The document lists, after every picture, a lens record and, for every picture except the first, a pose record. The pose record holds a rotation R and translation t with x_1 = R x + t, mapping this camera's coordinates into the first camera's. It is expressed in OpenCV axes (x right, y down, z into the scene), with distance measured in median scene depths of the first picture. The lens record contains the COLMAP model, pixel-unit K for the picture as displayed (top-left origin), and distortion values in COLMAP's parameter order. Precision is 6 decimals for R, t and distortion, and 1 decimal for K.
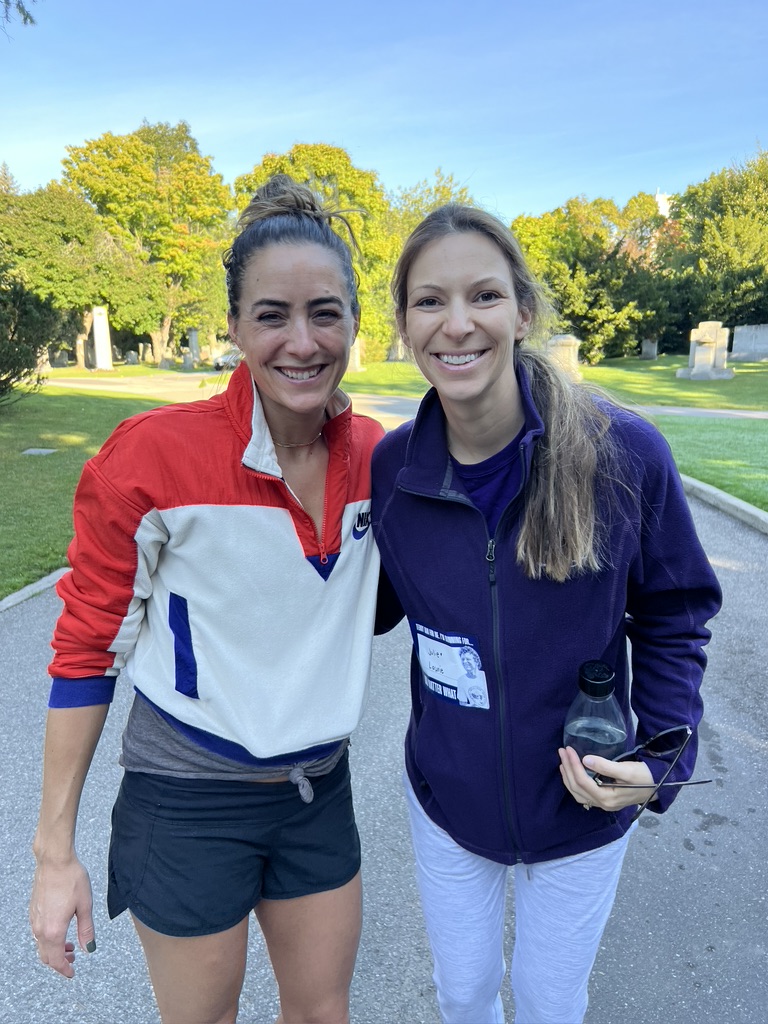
lens RADIAL K [[776.7, 0, 379.5], [0, 776.7, 516.2], [0, 0, 1]] dist [0.038895, -0.040220]
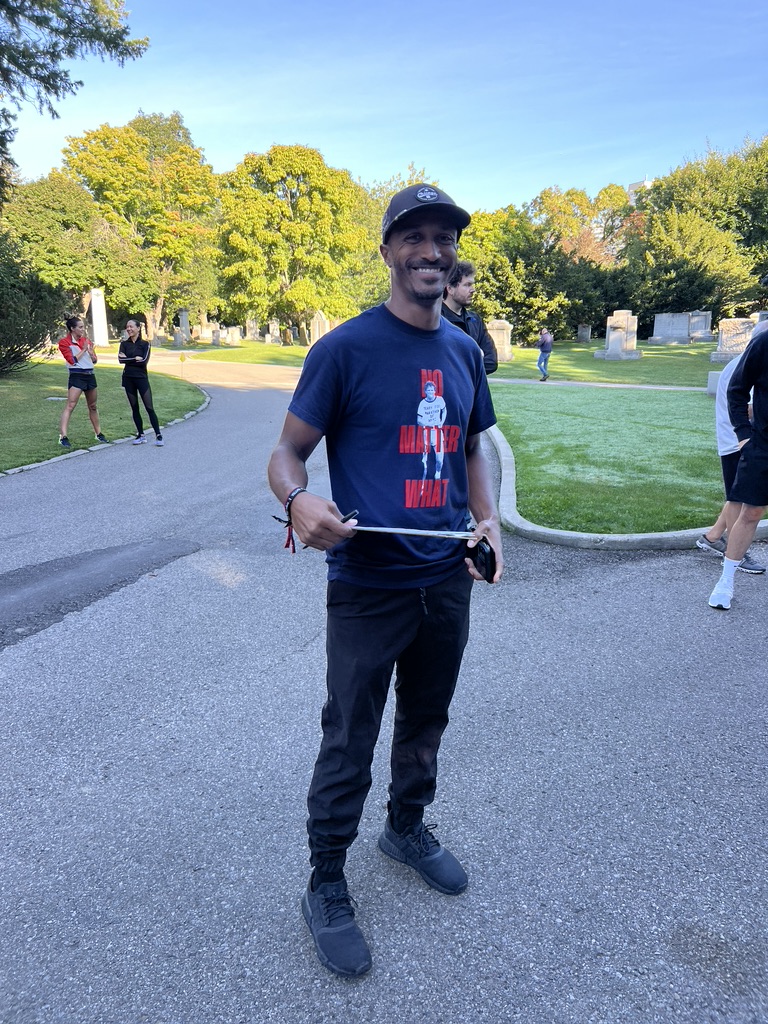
lens RADIAL K [[776.7, 0, 380.7], [0, 776.7, 505.7], [0, 0, 1]] dist [0.038895, -0.040220]
pose [[0.999928, 0.009473, 0.007429, 0.031803], [-0.009548, 0.999903, 0.010131, 0.019863], [-0.007332, -0.010201, 0.999921, -0.093370]]
